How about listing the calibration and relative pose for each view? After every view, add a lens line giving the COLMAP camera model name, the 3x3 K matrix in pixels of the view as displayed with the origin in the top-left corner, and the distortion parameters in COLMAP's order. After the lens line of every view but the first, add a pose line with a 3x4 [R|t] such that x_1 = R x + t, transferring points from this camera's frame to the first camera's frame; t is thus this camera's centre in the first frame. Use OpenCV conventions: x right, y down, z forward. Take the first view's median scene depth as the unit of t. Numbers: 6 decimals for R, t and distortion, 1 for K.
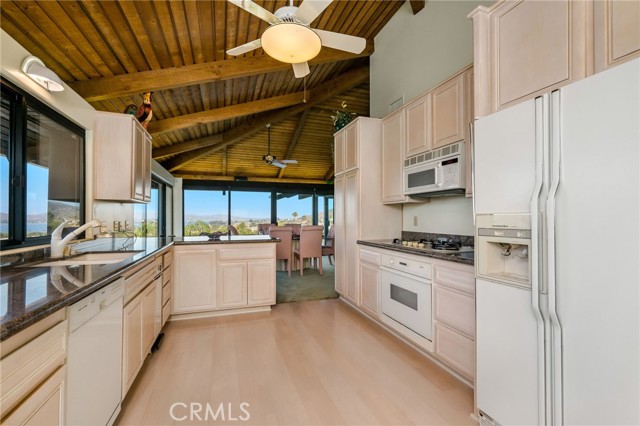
lens RADIAL K [[288.7, 0, 321.0], [0, 288.7, 214.6], [0, 0, 1]] dist [-0.000735, -0.000171]
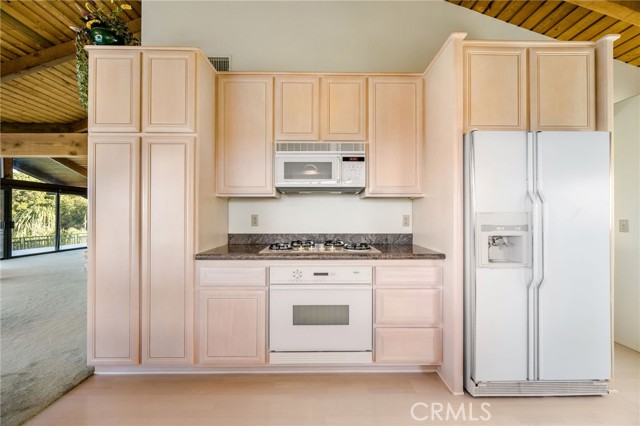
lens RADIAL K [[254.6, 0, 319.7], [0, 254.6, 213.8], [0, 0, 1]] dist [0.009321, -0.000059]
pose [[0.317850, 0.006361, 0.948120, -0.383591], [-0.009918, 0.999945, -0.003384, 0.006465], [-0.948089, -0.008328, 0.317896, 0.782522]]
